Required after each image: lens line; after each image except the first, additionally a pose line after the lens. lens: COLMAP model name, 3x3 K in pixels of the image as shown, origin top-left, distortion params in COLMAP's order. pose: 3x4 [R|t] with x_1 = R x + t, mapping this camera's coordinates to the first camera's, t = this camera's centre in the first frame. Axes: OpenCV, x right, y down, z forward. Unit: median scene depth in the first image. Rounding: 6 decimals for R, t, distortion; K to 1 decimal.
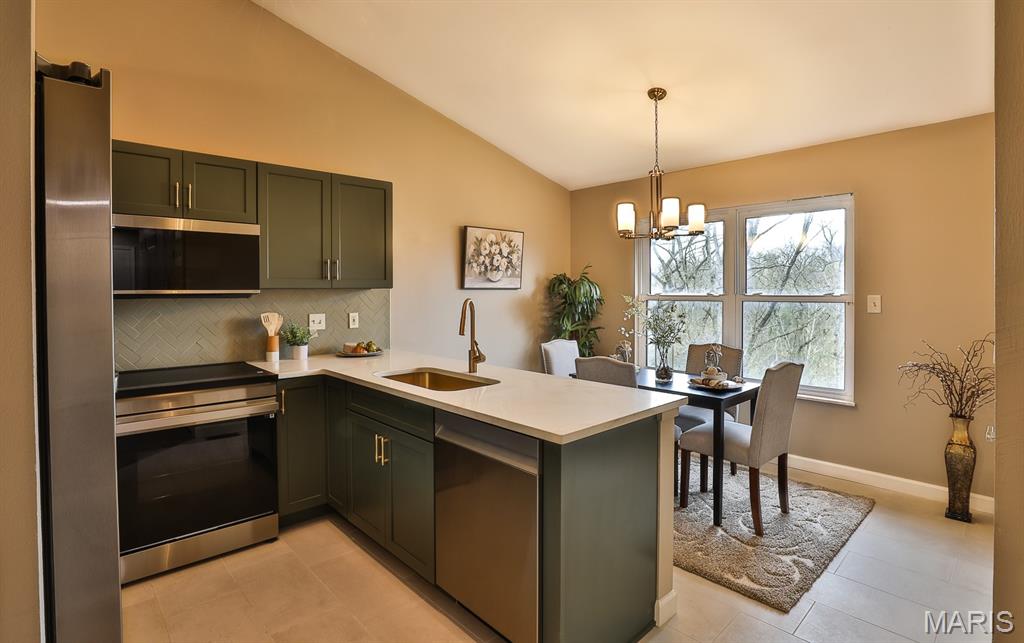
lens RADIAL K [[503.2, 0, 523.9], [0, 503.2, 295.7], [0, 0, 1]] dist [0.000566, 0.000413]
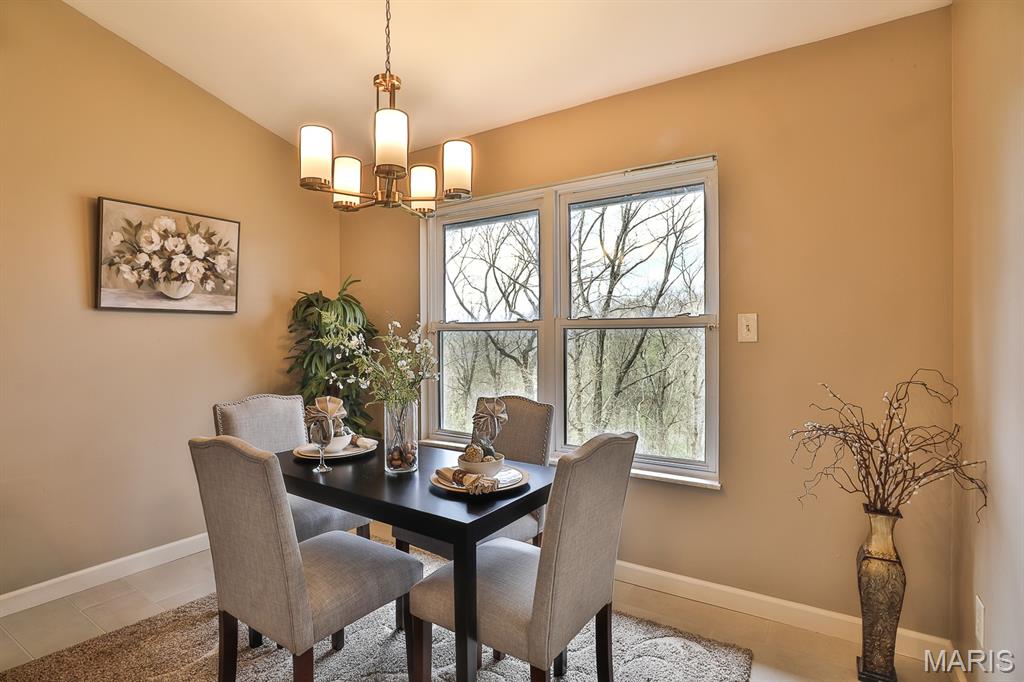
lens RADIAL K [[511.9, 0, 512.0], [0, 511.9, 341.0], [0, 0, 1]] dist [-0.002486, -0.000219]
pose [[0.977617, -0.006018, 0.210306, 0.211278], [0.005806, 0.999982, 0.001625, 0.023776], [-0.210312, -0.000367, 0.977634, 0.336845]]
